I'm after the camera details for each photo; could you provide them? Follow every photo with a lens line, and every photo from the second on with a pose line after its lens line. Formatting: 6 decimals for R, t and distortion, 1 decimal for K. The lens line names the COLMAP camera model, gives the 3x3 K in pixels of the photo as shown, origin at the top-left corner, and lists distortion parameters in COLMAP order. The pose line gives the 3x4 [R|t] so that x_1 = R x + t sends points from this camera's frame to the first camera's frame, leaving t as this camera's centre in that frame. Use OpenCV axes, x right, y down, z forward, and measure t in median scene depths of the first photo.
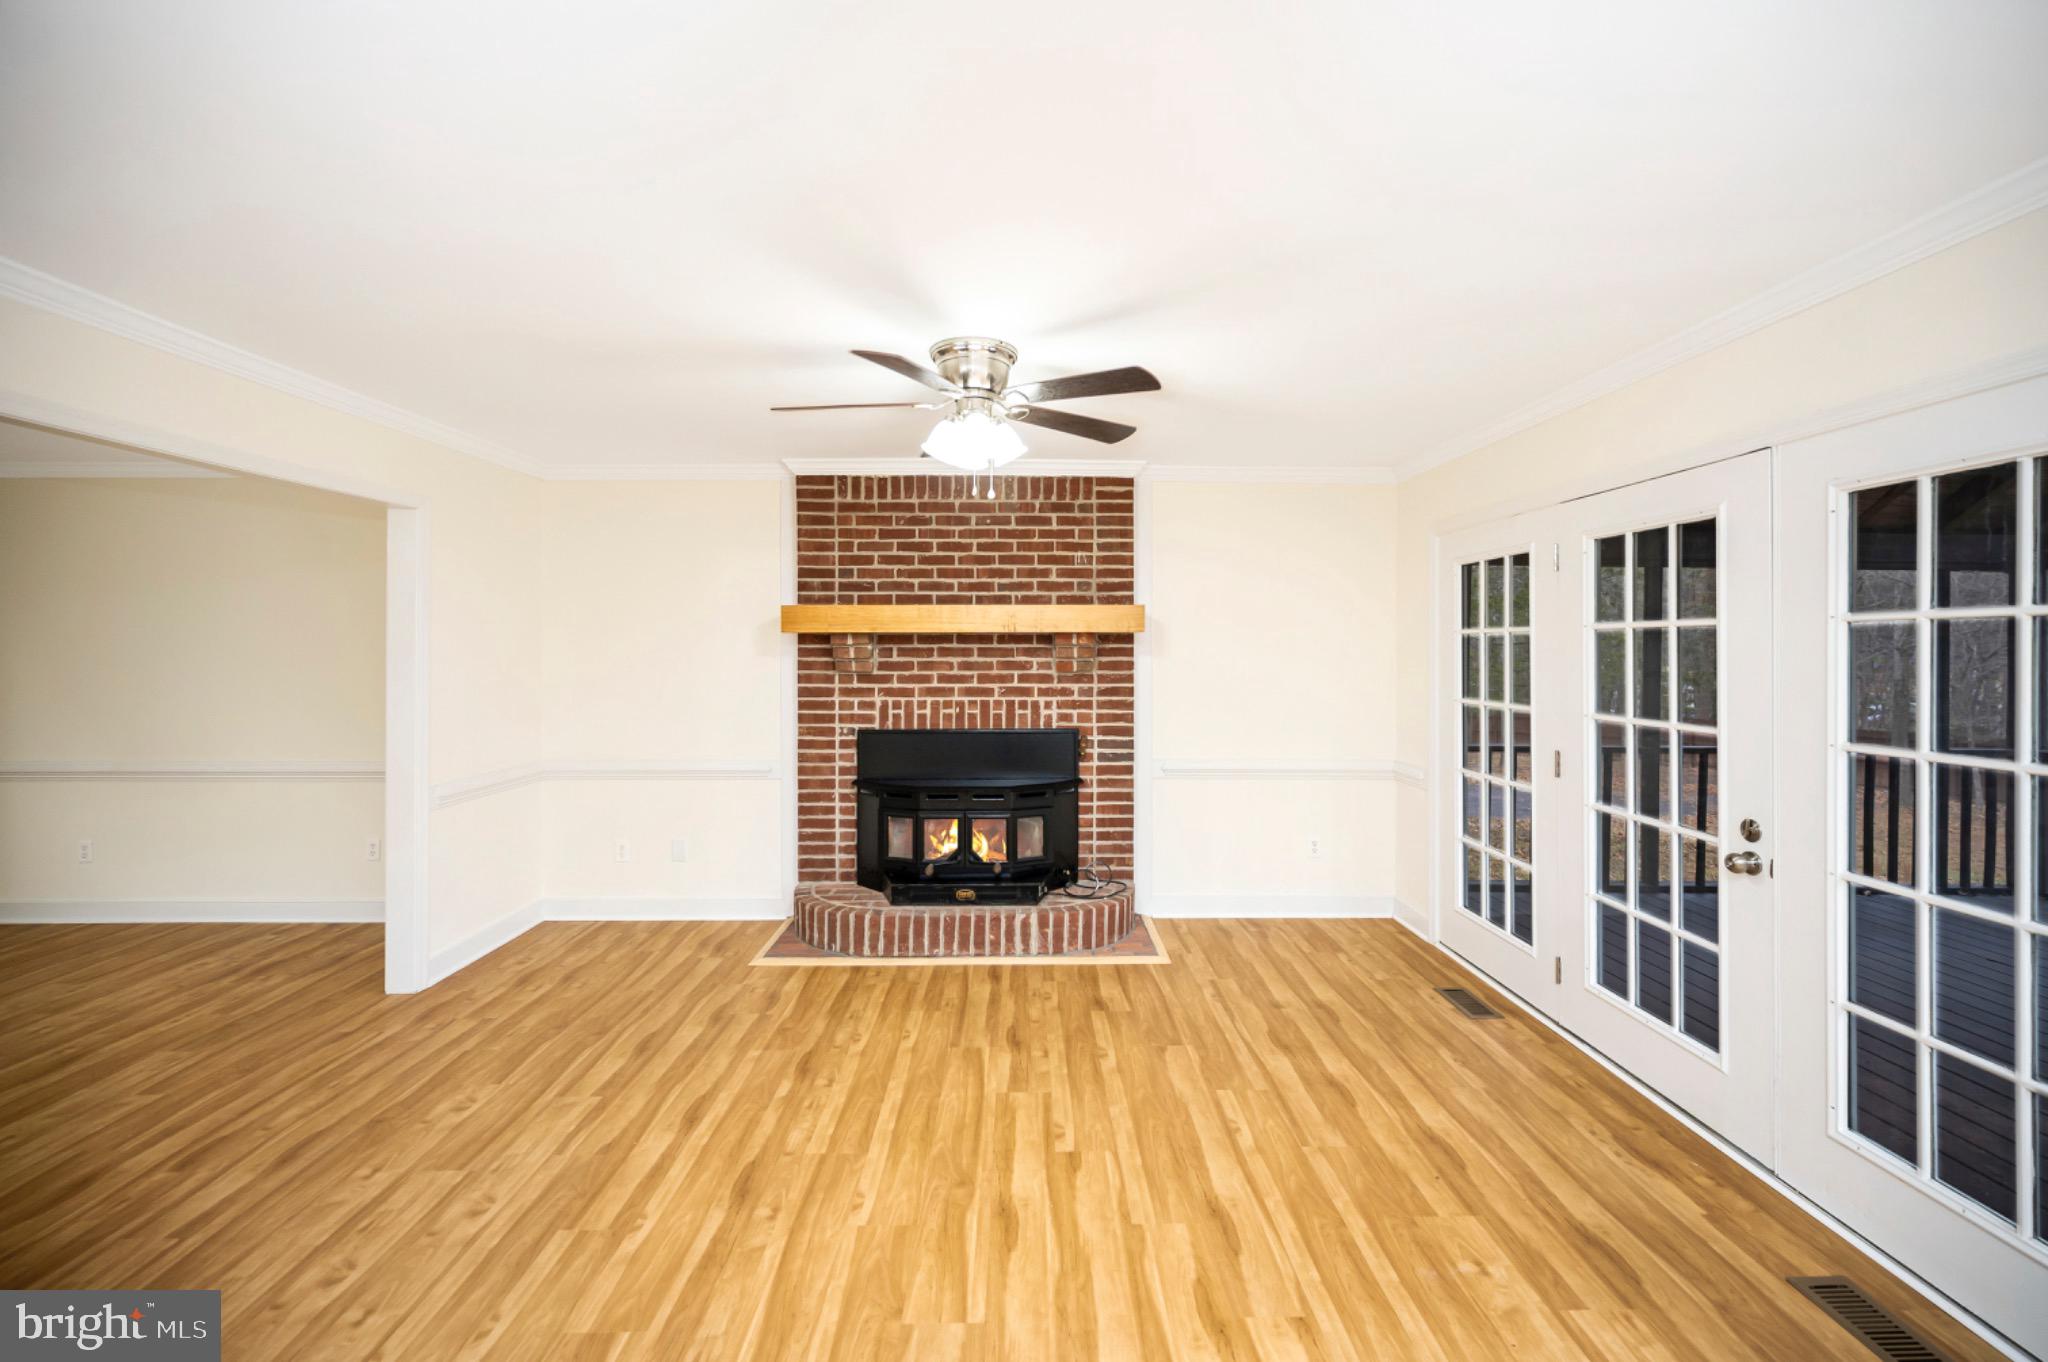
lens RADIAL K [[825.5, 0, 1012.9], [0, 825.5, 632.1], [0, 0, 1]] dist [-0.002544, -0.000001]
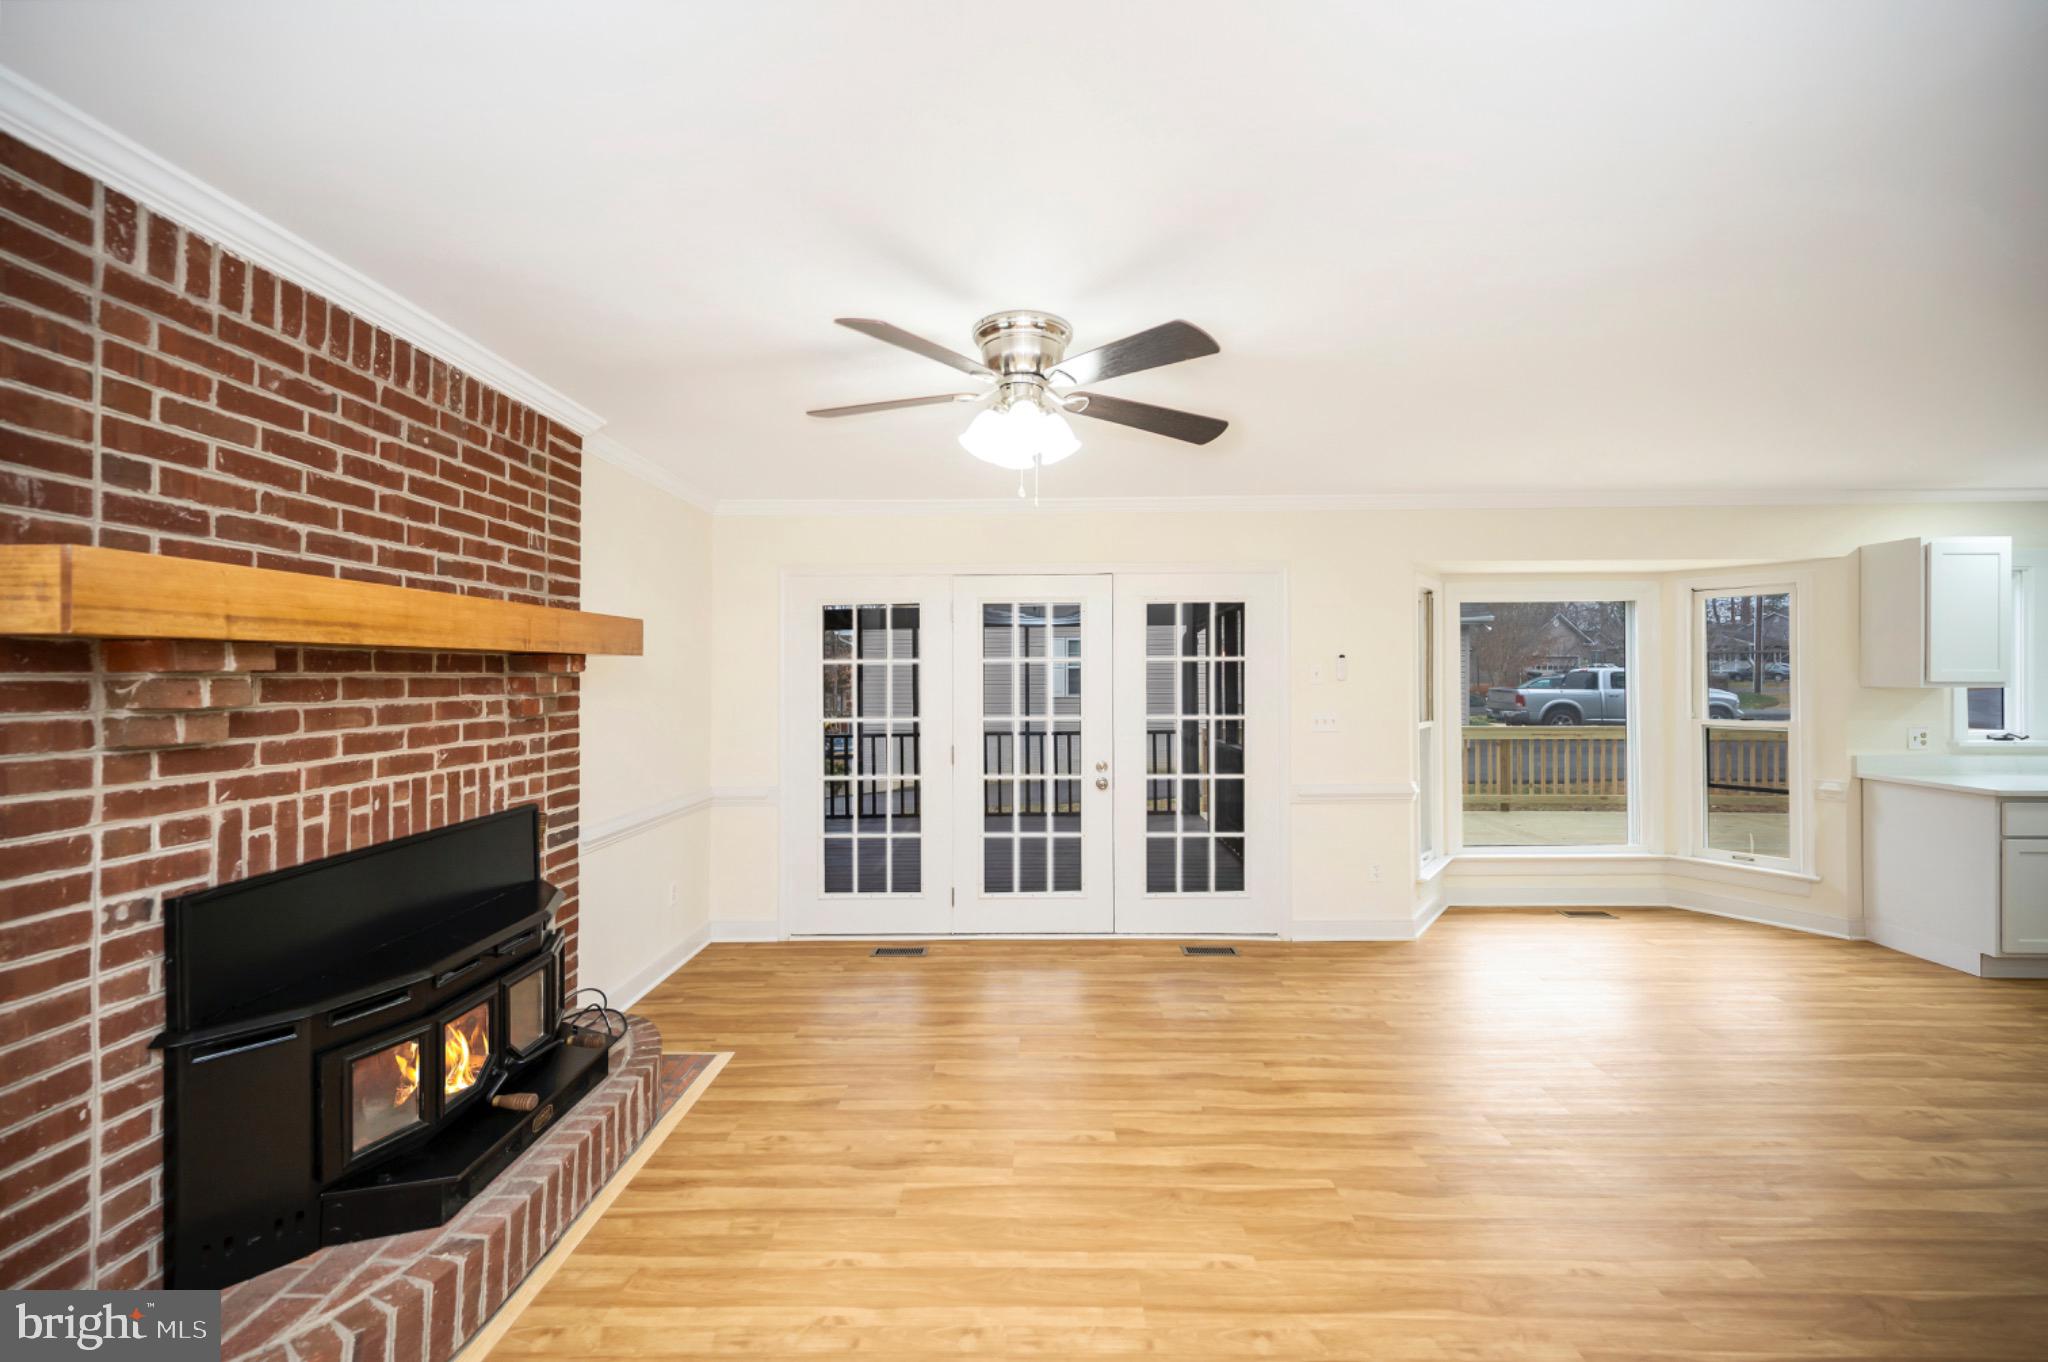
lens RADIAL K [[825.5, 0, 1029.1], [0, 825.5, 675.3], [0, 0, 1]] dist [-0.002544, -0.000001]
pose [[0.005961, -0.001717, 0.999981, -0.559023], [-0.012407, 0.999921, 0.001791, 0.011019], [-0.999905, -0.012418, 0.005939, 0.608055]]
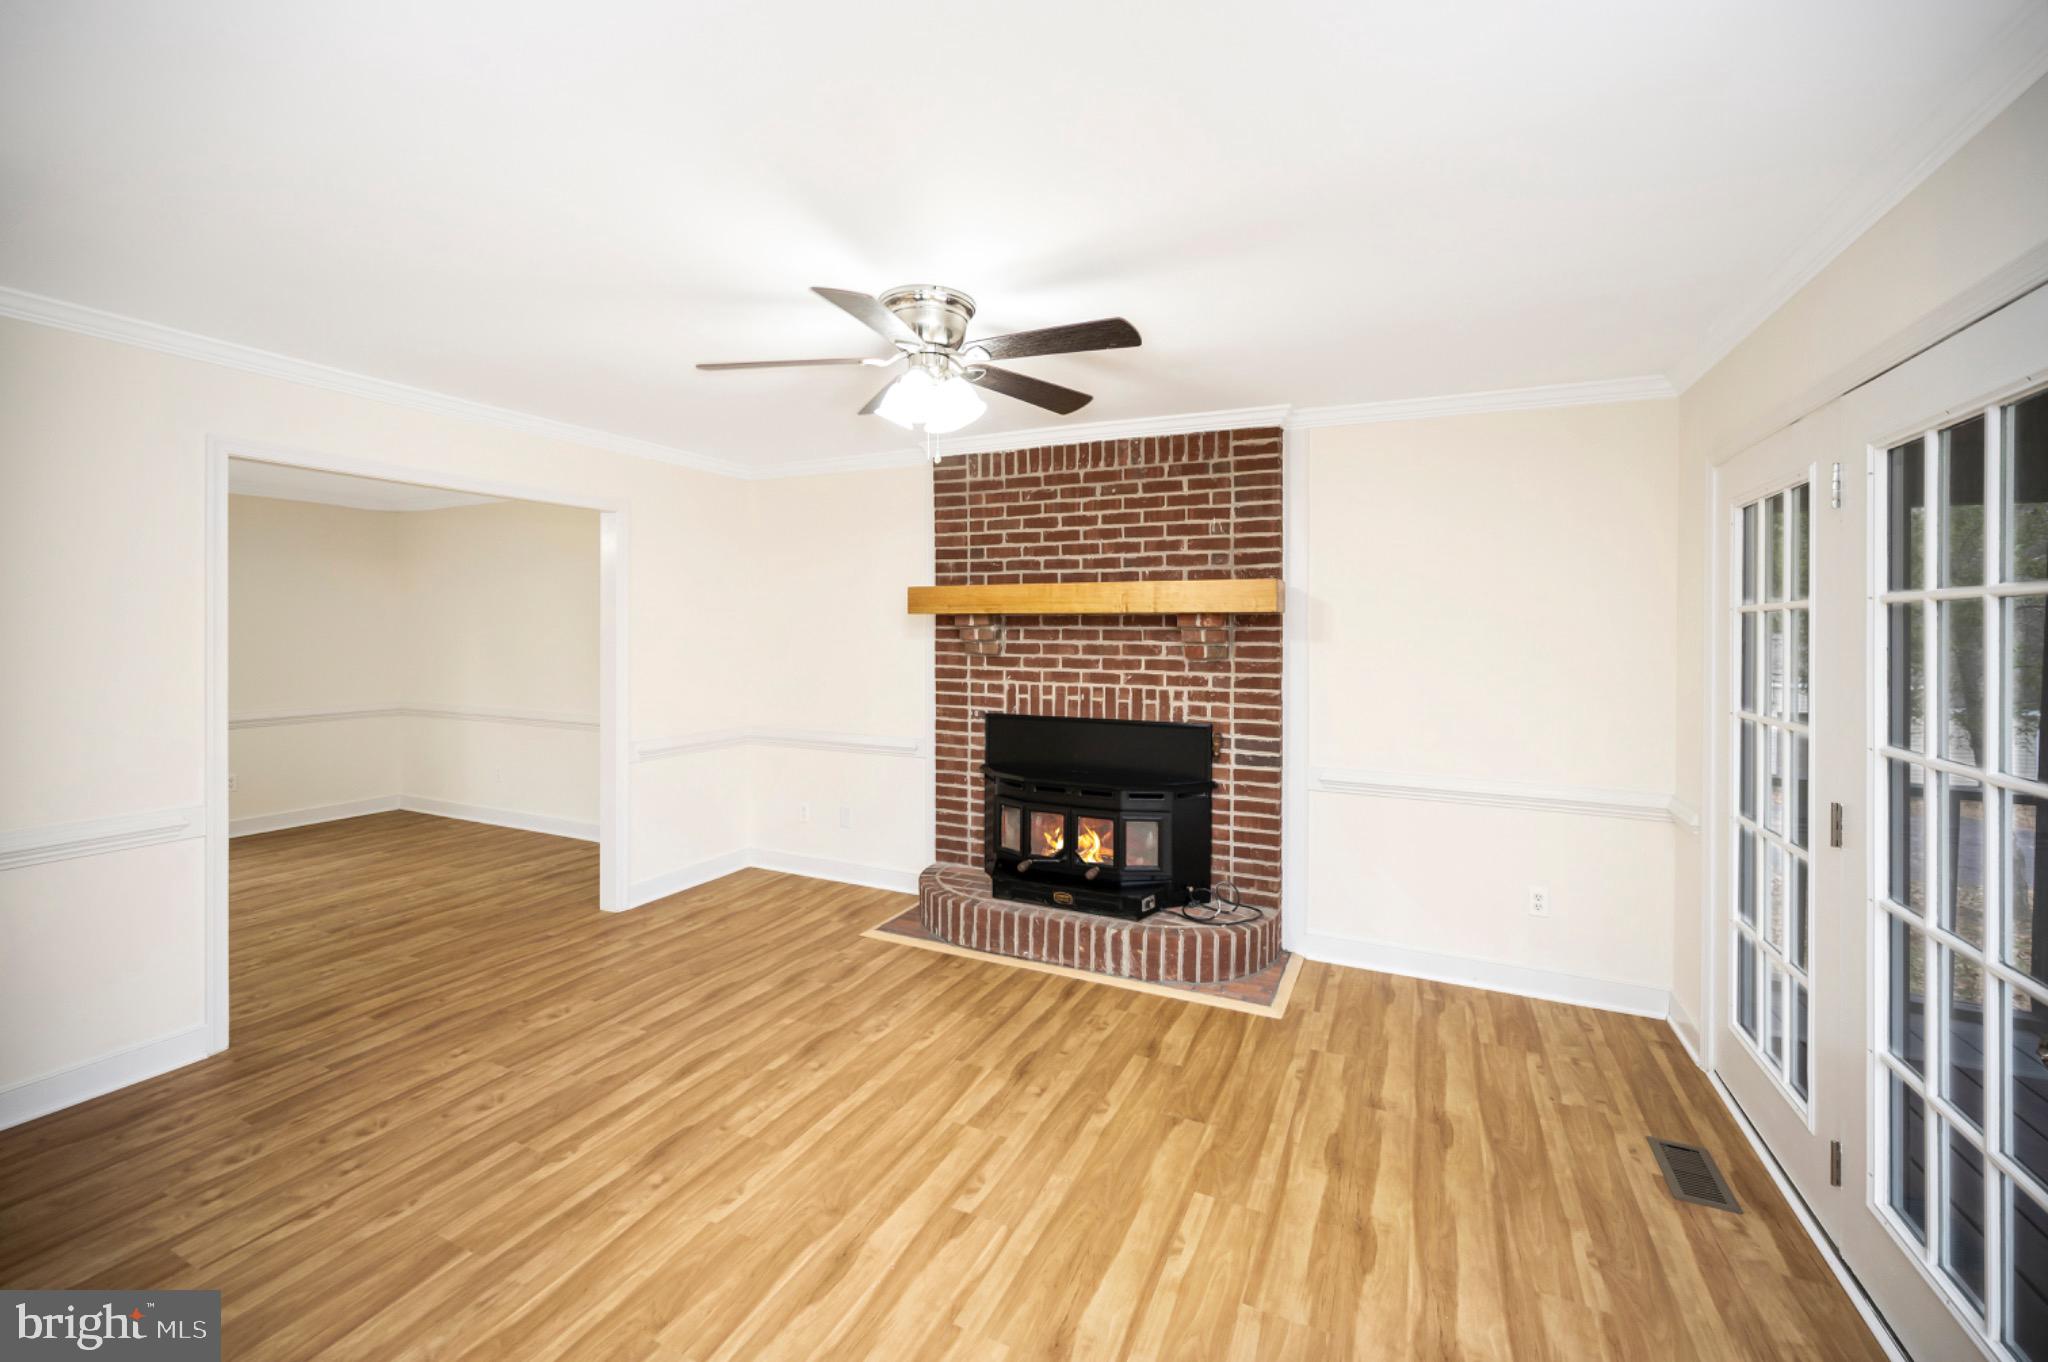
lens RADIAL K [[825.5, 0, 1017.1], [0, 825.5, 619.1], [0, 0, 1]] dist [-0.002544, -0.000001]
pose [[0.901277, 0.000429, -0.433244, 0.267906], [0.002487, 0.999978, 0.006164, 0.001150], [0.433237, -0.006633, 0.901256, 0.135036]]
